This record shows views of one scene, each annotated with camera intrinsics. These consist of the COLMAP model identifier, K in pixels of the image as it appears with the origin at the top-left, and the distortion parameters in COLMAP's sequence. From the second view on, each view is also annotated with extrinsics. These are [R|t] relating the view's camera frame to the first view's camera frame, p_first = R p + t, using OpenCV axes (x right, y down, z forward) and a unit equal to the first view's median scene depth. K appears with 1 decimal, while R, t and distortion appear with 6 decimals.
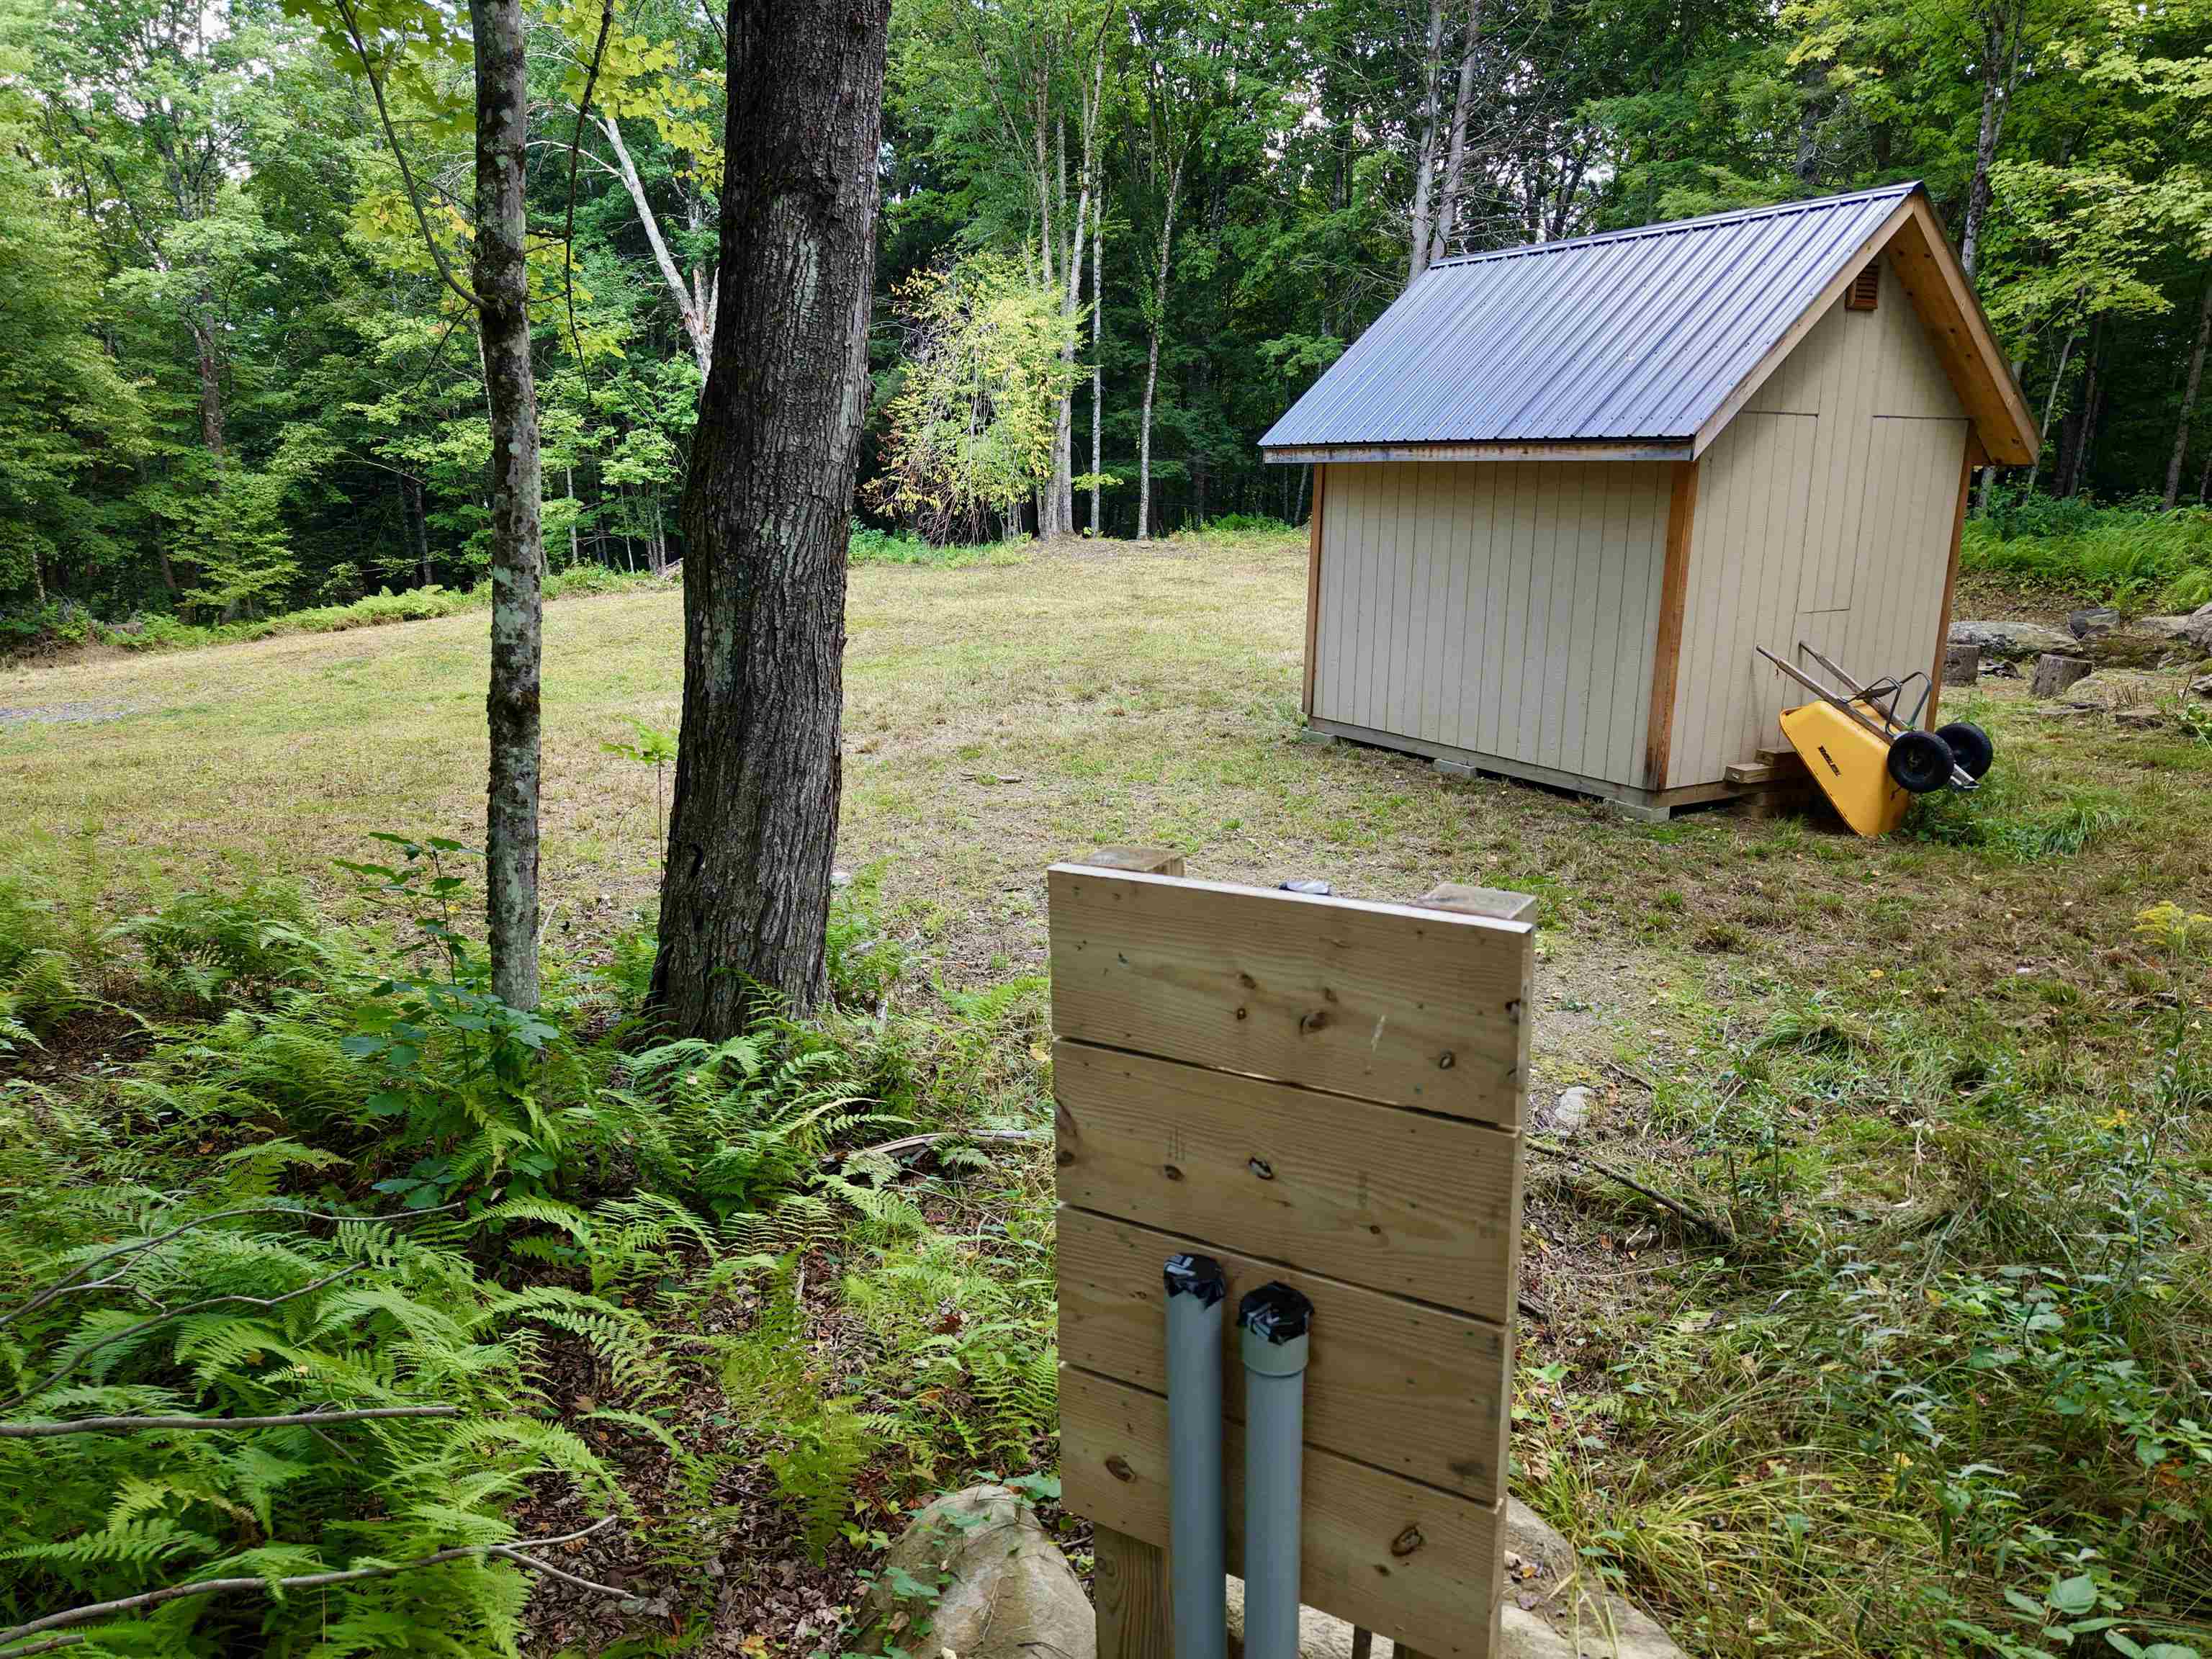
lens RADIAL K [[1476.5, 0, 1108.8], [0, 1476.5, 819.8], [0, 0, 1]] dist [0.021641, -0.020942]
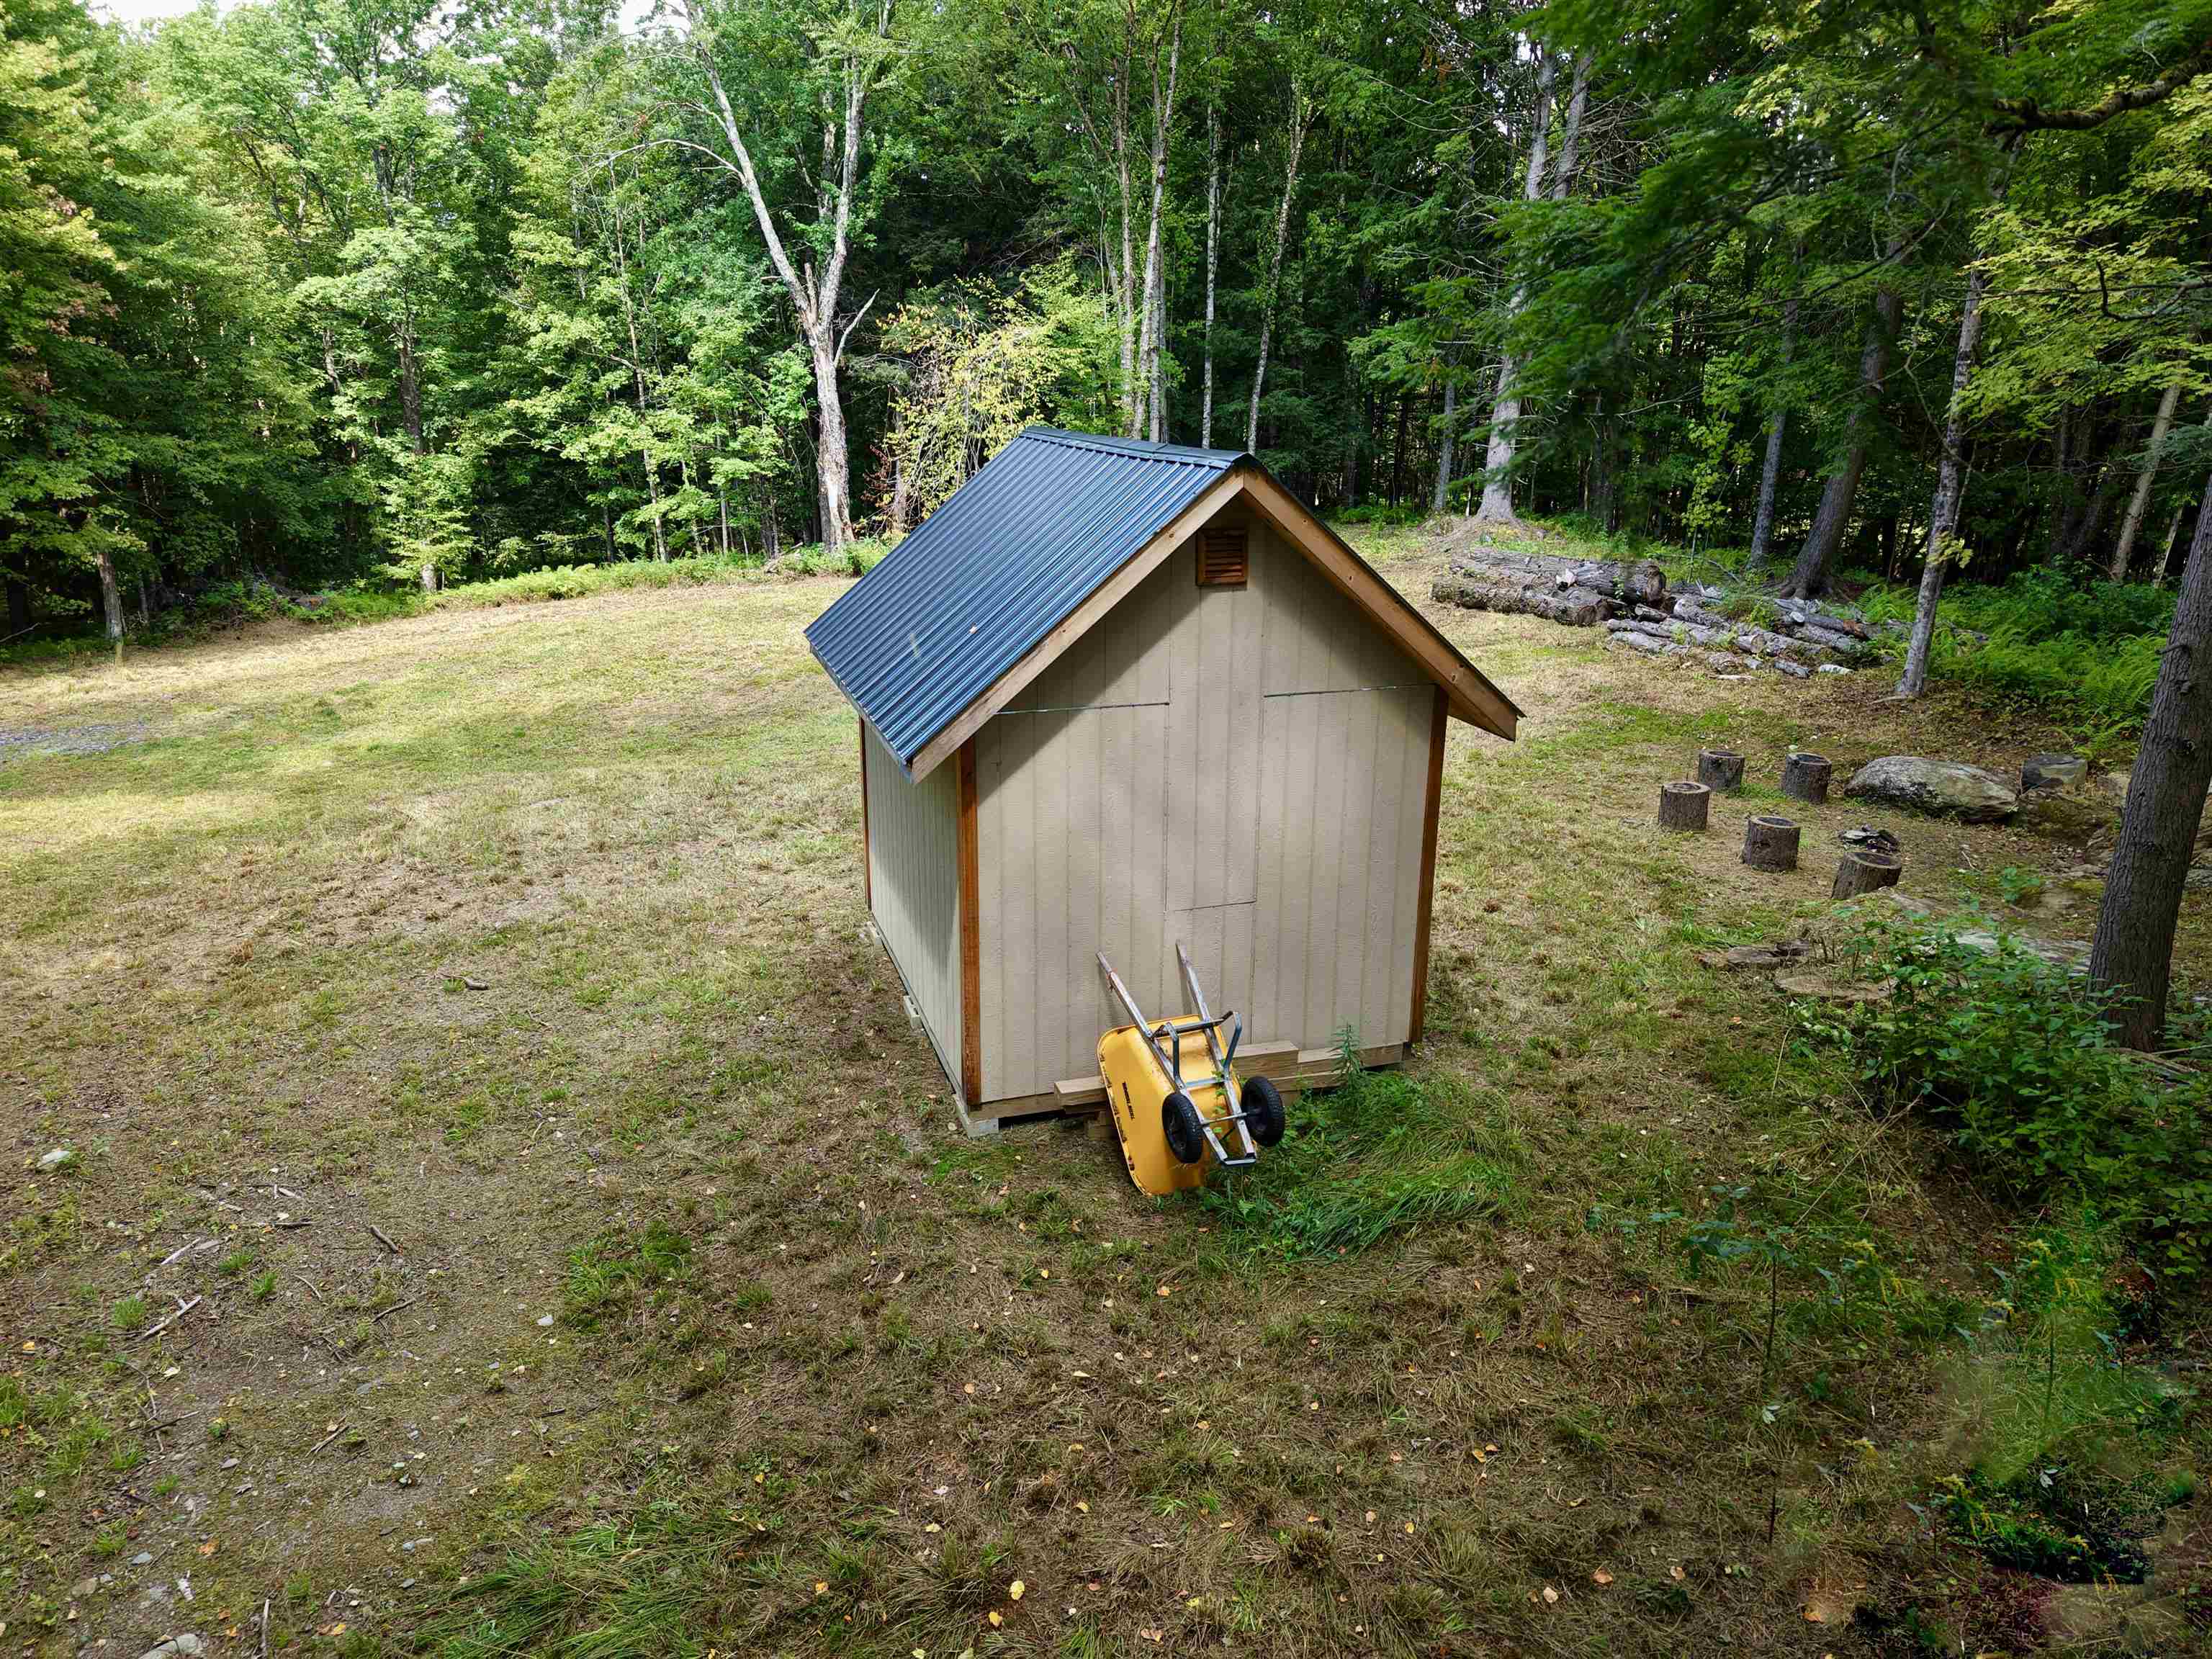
lens RADIAL K [[1476.5, 0, 1102.2], [0, 1476.5, 817.4], [0, 0, 1]] dist [0.021641, -0.020942]
pose [[0.975494, 0.063782, -0.210578, 0.155272], [-0.052693, 0.996933, 0.057862, -0.061986], [0.213623, -0.045348, 0.975863, 0.034738]]
